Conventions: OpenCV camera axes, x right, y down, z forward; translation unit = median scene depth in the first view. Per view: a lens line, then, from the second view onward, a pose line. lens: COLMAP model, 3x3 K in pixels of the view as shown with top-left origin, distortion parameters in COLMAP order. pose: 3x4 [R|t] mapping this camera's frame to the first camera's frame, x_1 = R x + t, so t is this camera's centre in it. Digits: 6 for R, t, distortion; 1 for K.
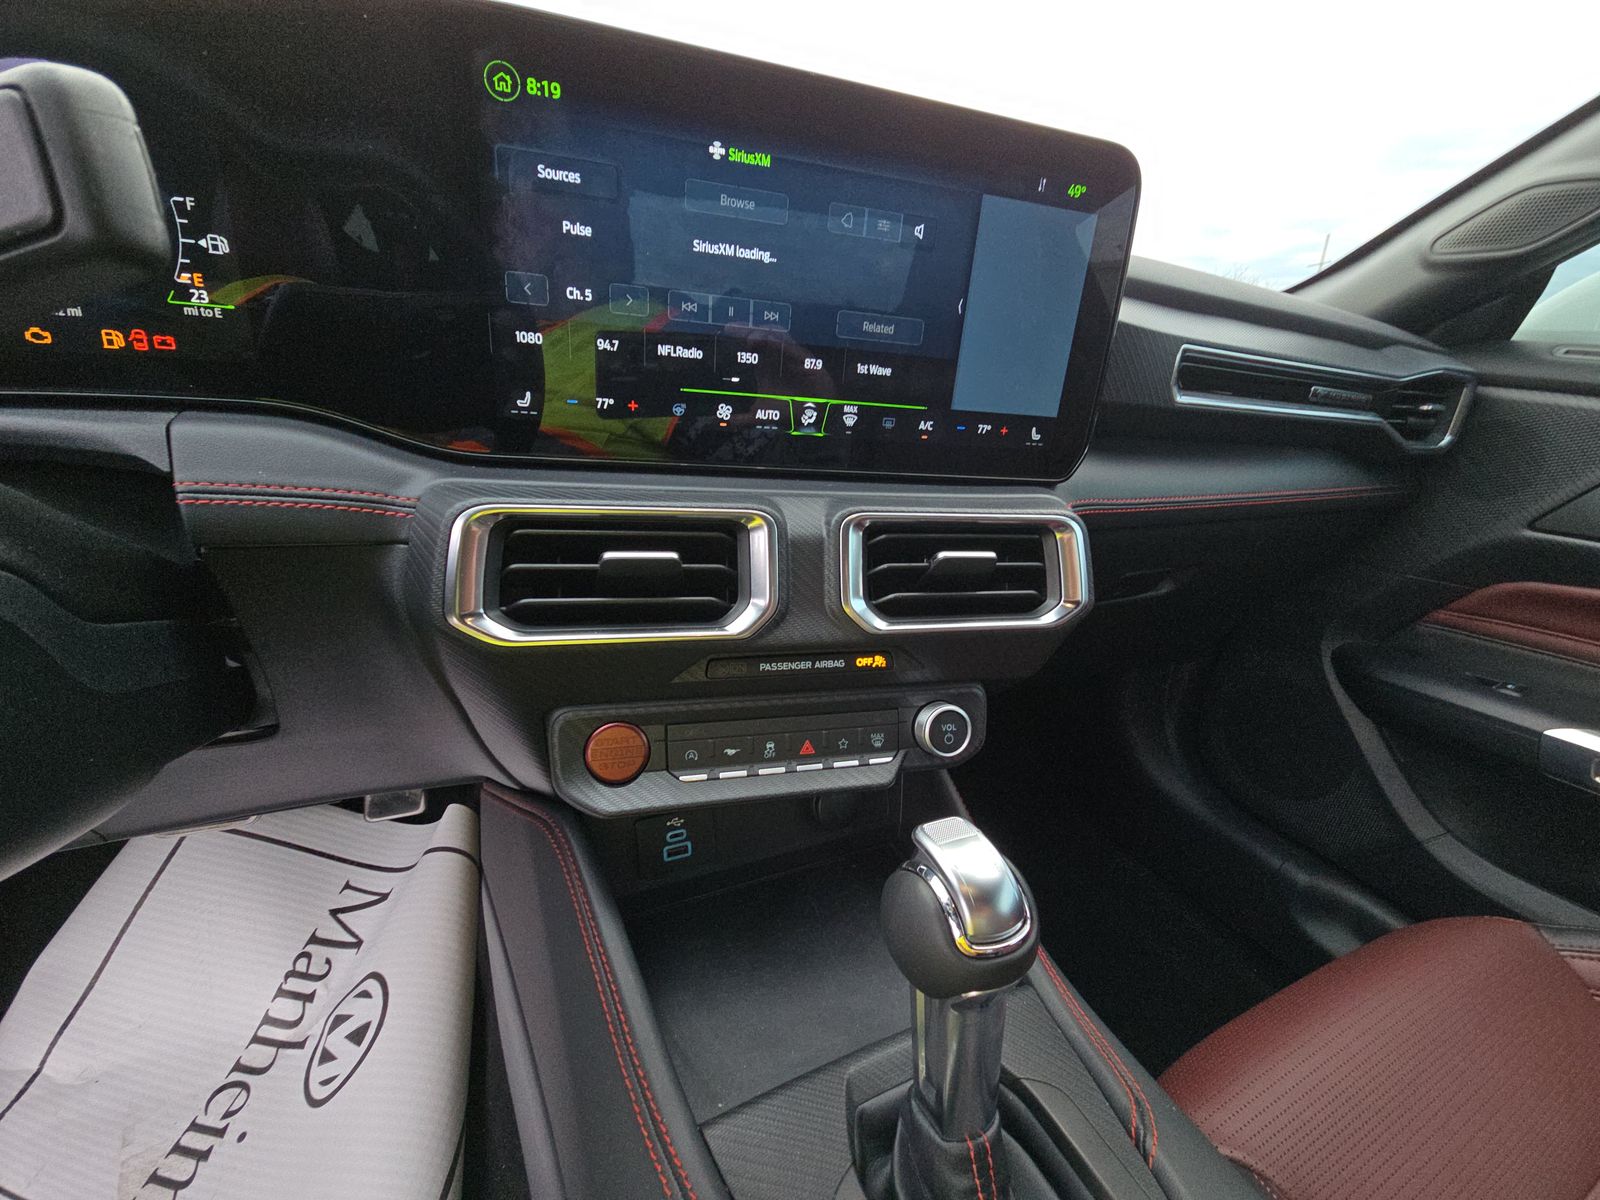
lens RADIAL K [[631.0, 0, 800.0], [0, 631.0, 600.0], [0, 0, 1]] dist [0.037187, -0.021937]
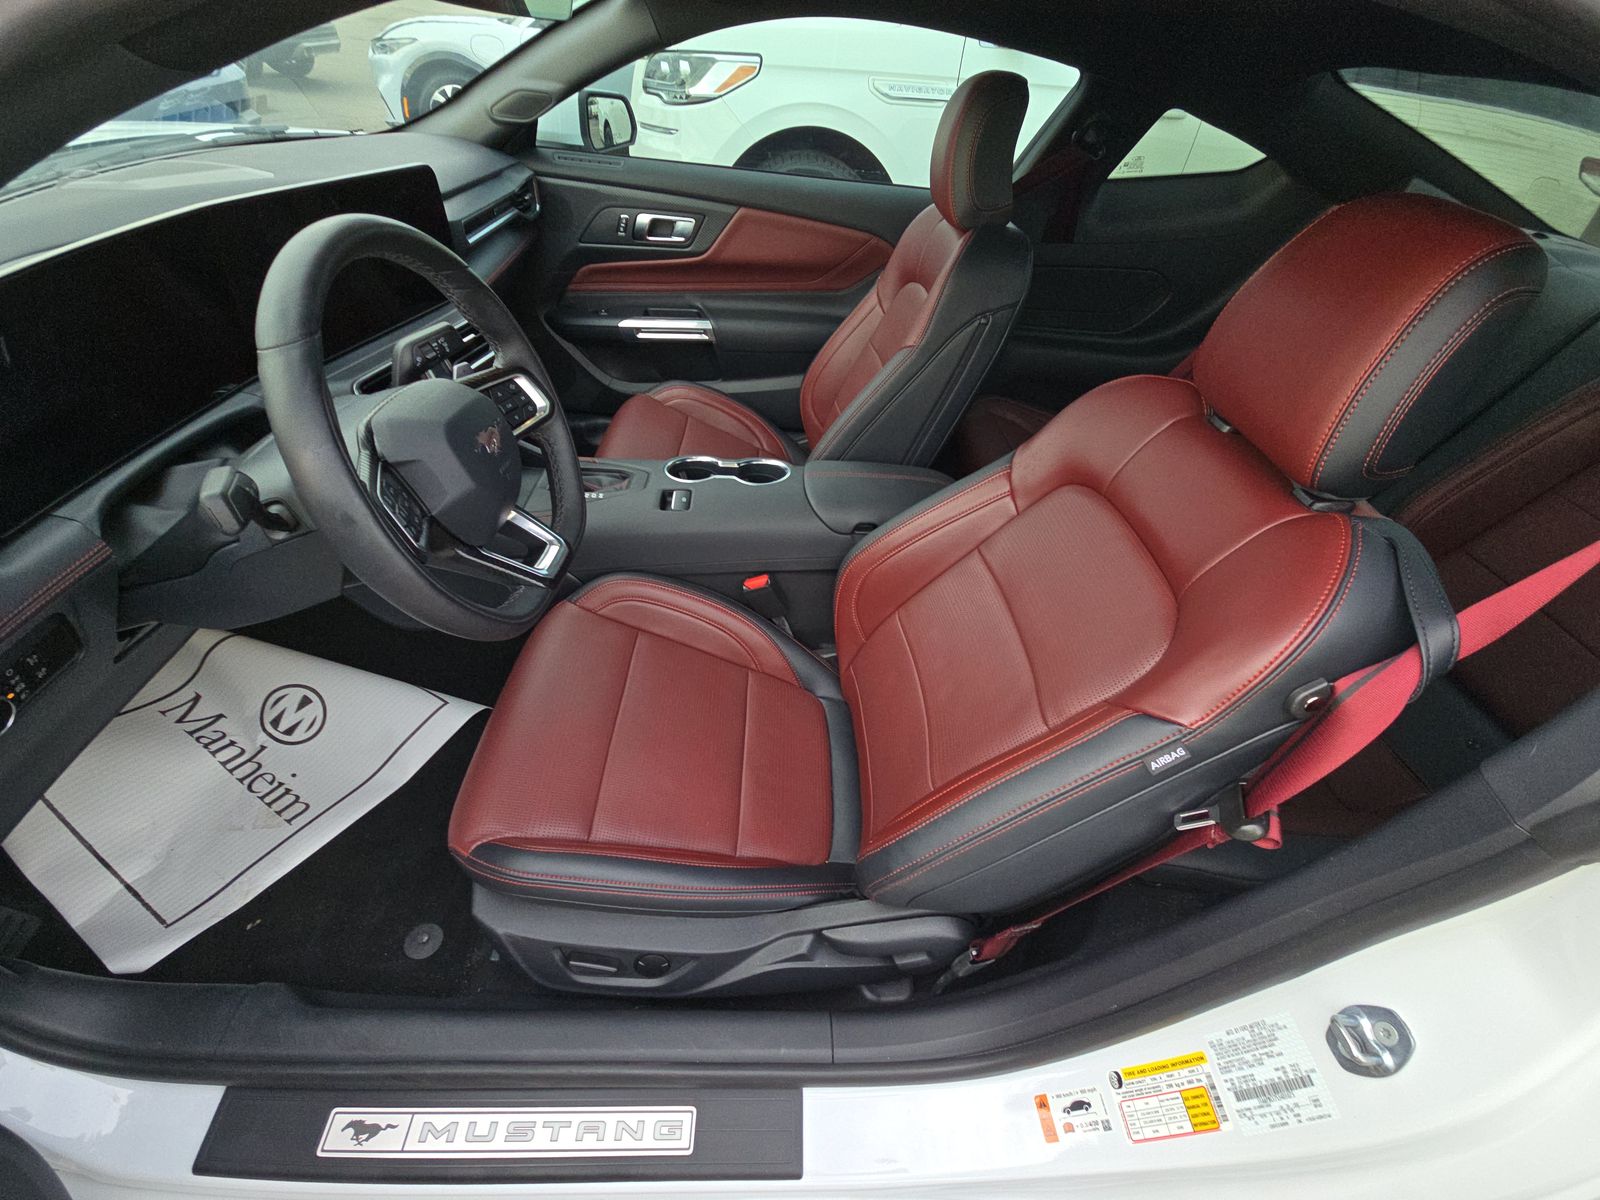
lens RADIAL K [[631.0, 0, 800.0], [0, 631.0, 600.0], [0, 0, 1]] dist [0.037187, -0.021937]
pose [[0.408667, -0.623379, 0.666626, -1.044662], [0.249521, 0.778886, 0.575392, -0.249651], [-0.877913, -0.068807, 0.473851, -1.039932]]
